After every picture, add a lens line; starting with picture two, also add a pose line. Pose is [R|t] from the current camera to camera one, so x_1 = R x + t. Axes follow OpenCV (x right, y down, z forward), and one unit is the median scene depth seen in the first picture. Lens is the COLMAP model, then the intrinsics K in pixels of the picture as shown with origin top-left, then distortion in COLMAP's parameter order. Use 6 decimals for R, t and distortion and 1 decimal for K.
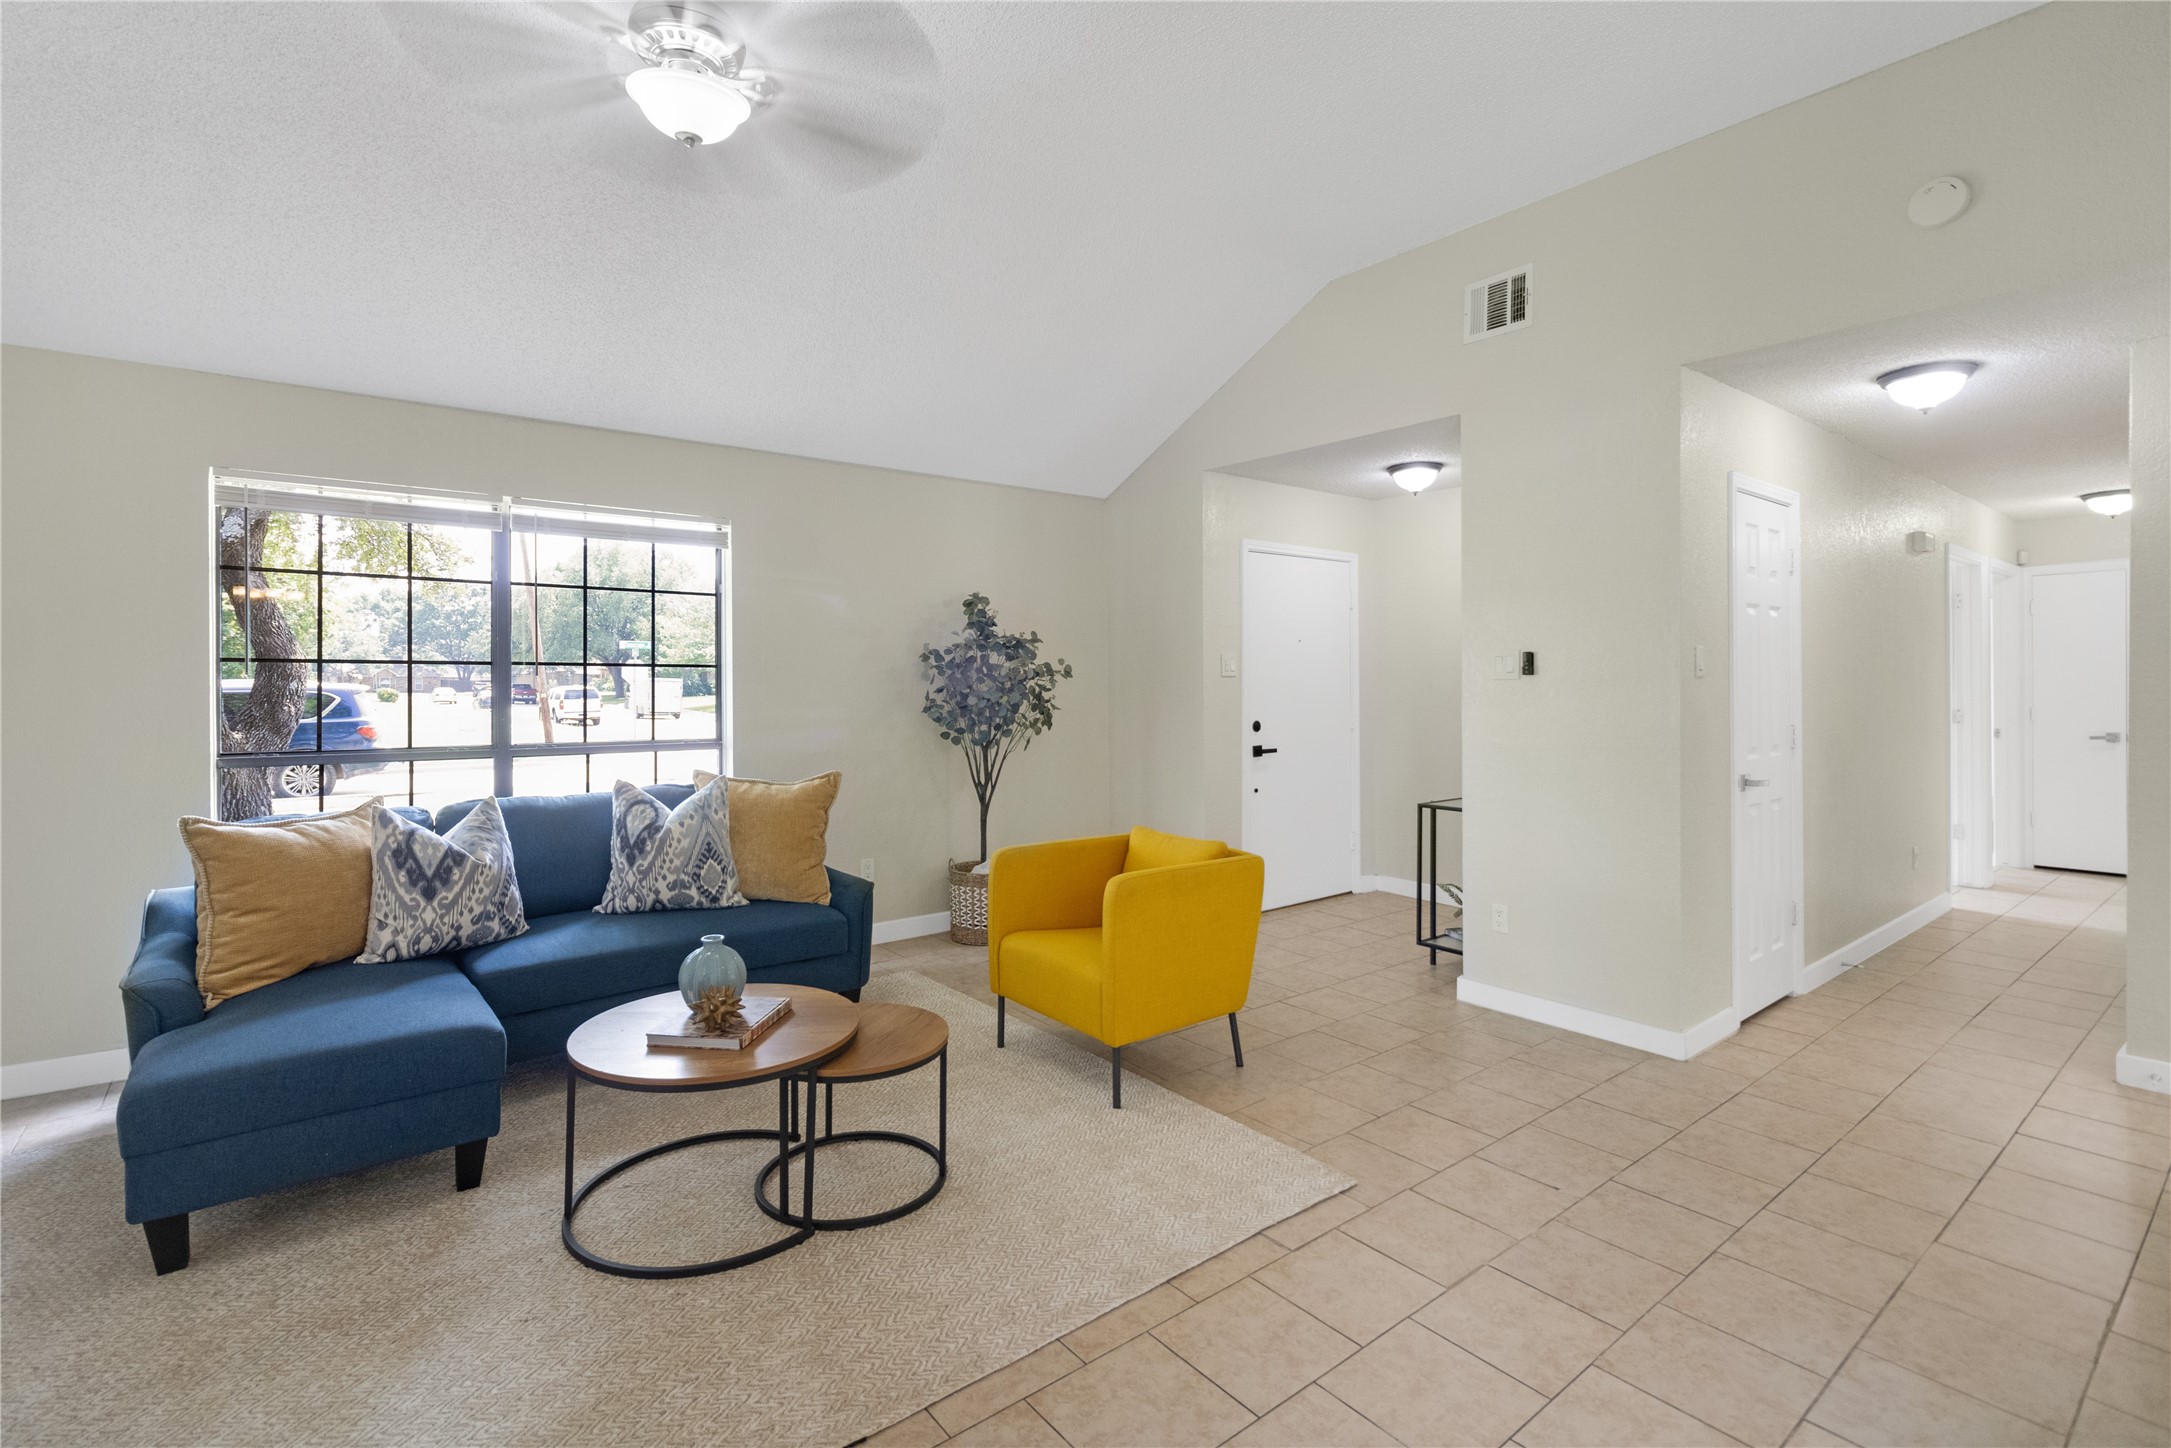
lens RADIAL K [[1015.6, 0, 1091.1], [0, 1015.6, 700.8], [0, 0, 1]] dist [-0.002336, -0.000224]
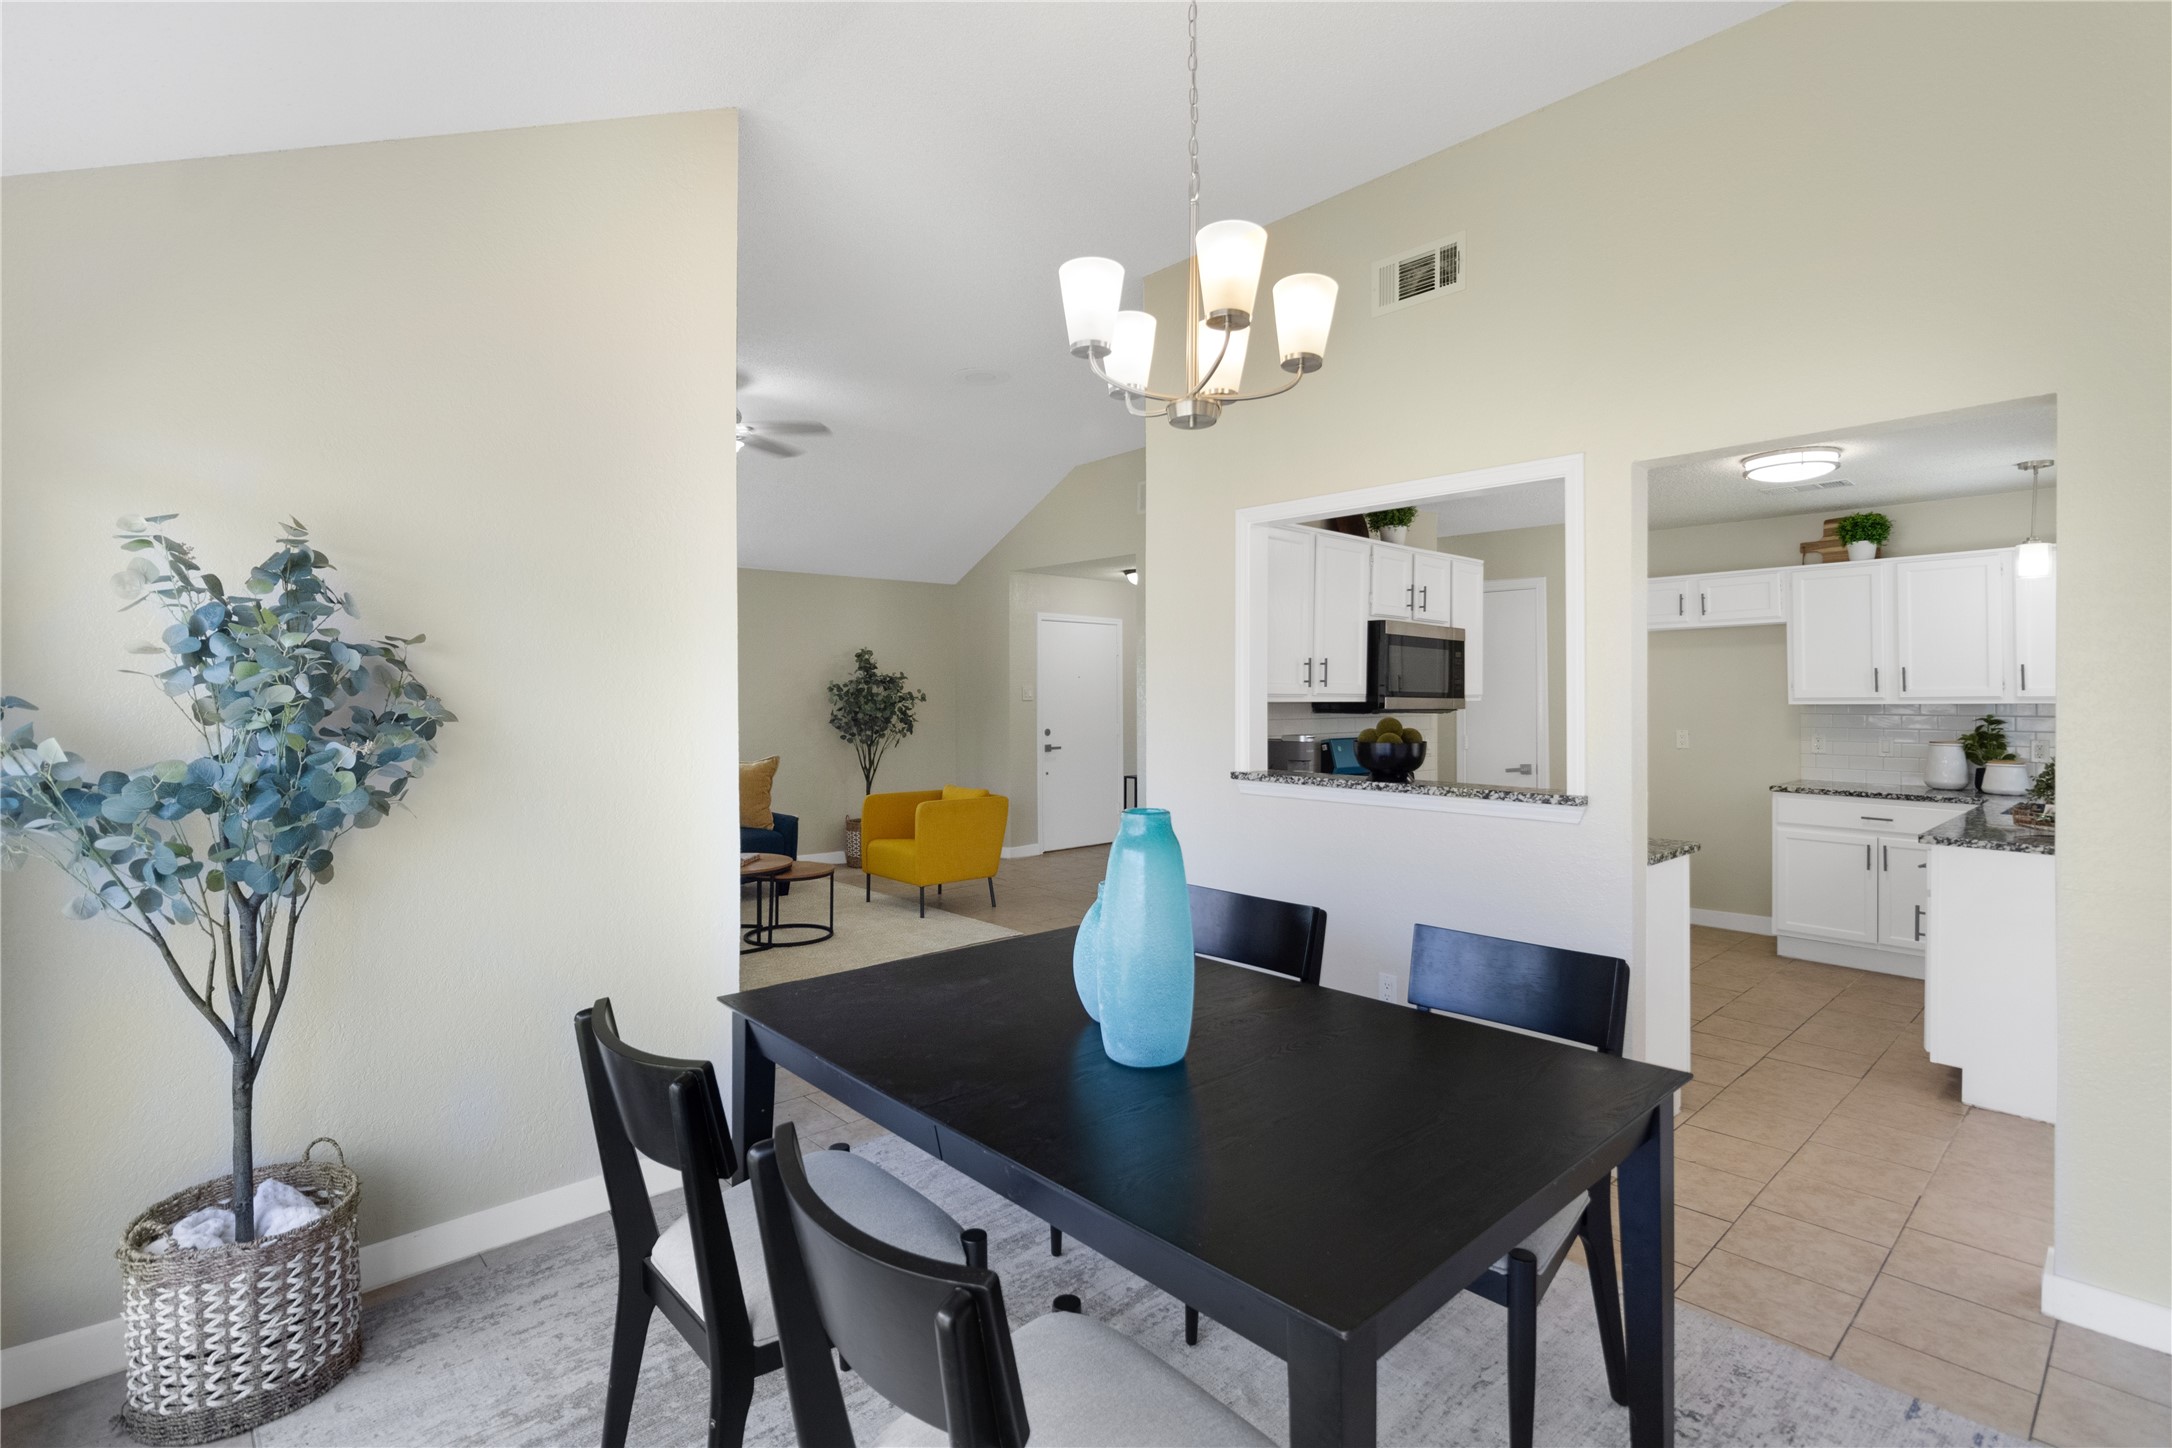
lens RADIAL K [[1030.2, 0, 1079.7], [0, 1030.2, 689.6], [0, 0, 1]] dist [-0.000546, -0.000069]
pose [[0.998336, -0.000748, 0.057654, 0.133850], [0.002522, 0.999525, -0.030704, 0.009217], [-0.057604, 0.030799, 0.997864, -0.643030]]
